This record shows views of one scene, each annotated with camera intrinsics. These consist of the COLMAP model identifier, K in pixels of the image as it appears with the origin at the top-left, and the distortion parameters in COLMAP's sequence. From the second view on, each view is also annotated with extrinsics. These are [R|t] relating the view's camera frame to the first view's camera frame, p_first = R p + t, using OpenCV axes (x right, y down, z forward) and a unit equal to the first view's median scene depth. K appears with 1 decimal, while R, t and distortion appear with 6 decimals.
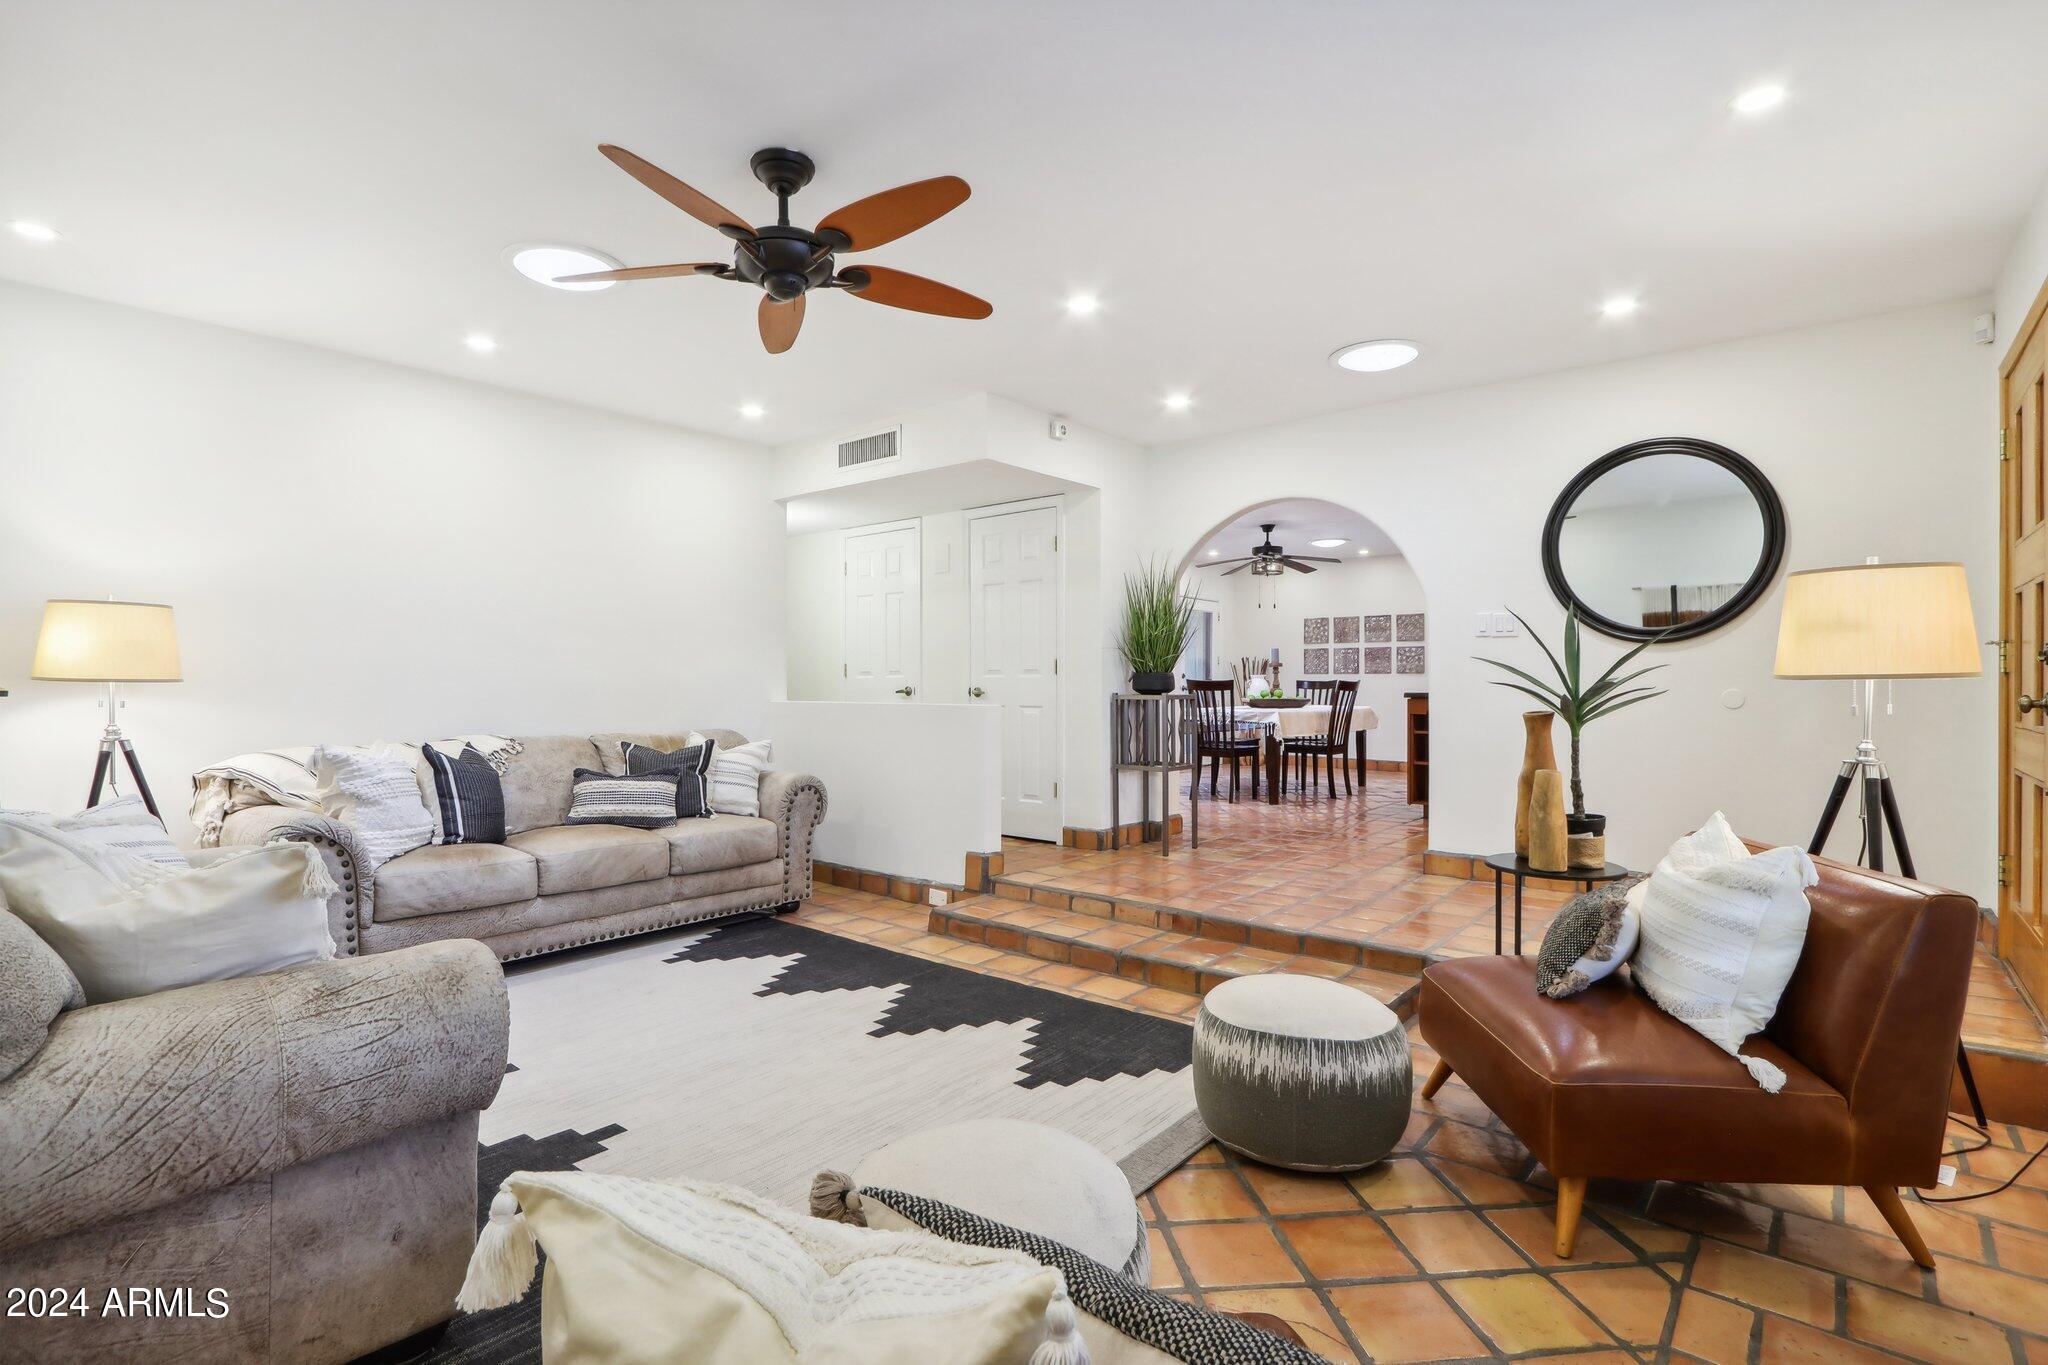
lens RADIAL K [[973.4, 0, 1010.3], [0, 973.4, 693.5], [0, 0, 1]] dist [-0.016600, 0.003346]
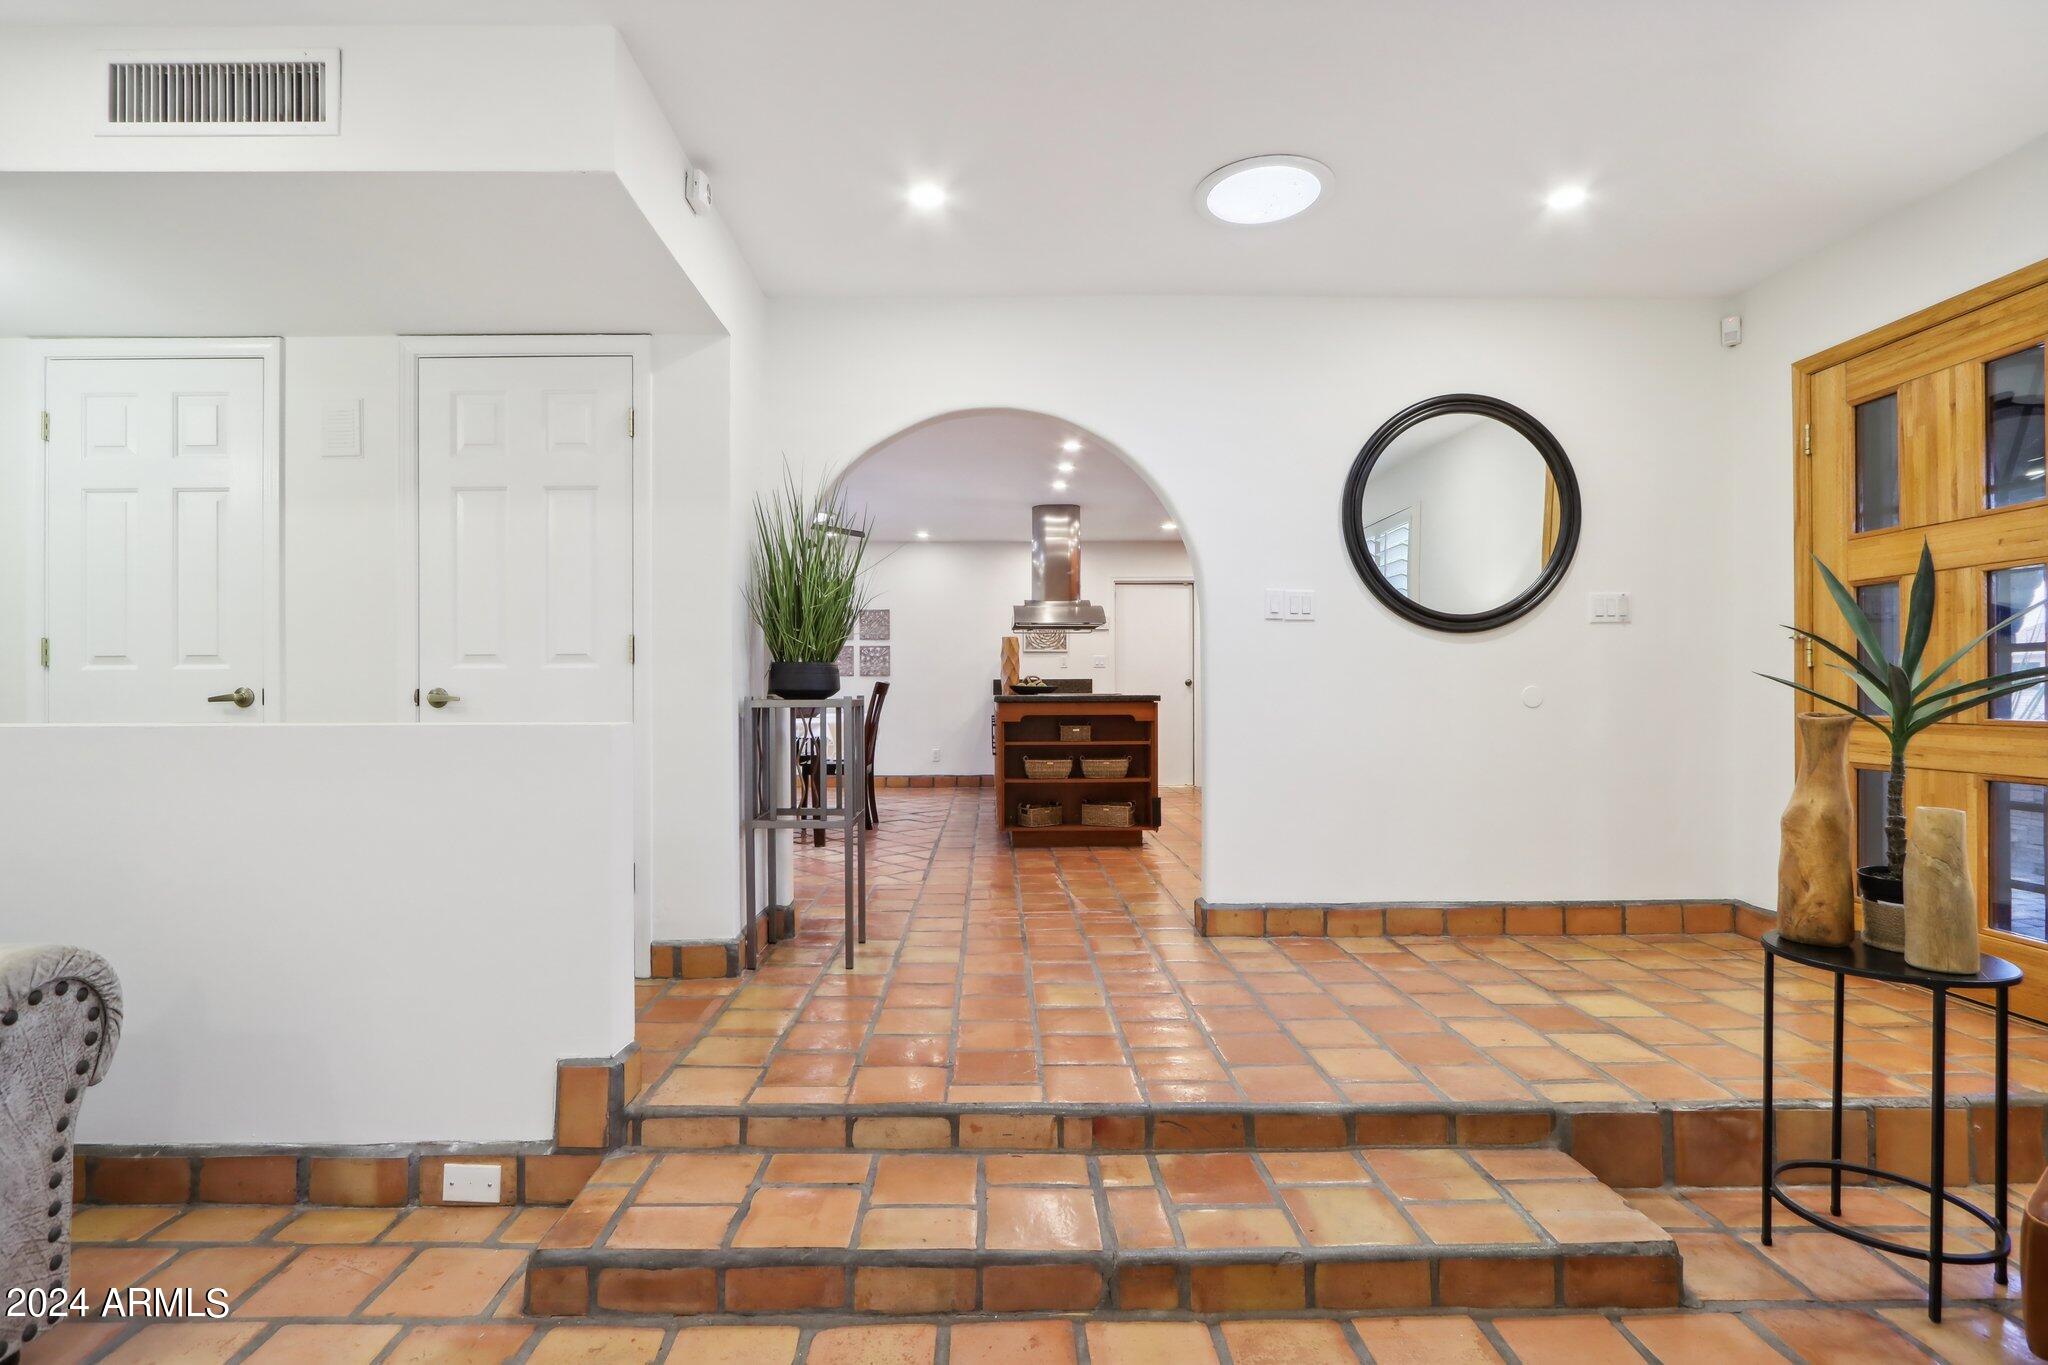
lens RADIAL K [[973.4, 0, 1015.0], [0, 973.4, 689.3], [0, 0, 1]] dist [-0.016600, 0.003346]
pose [[0.758632, -0.002244, 0.651516, -0.177631], [0.010484, 0.999907, -0.008764, 0.002266], [-0.651435, 0.013479, 0.758585, 0.555796]]
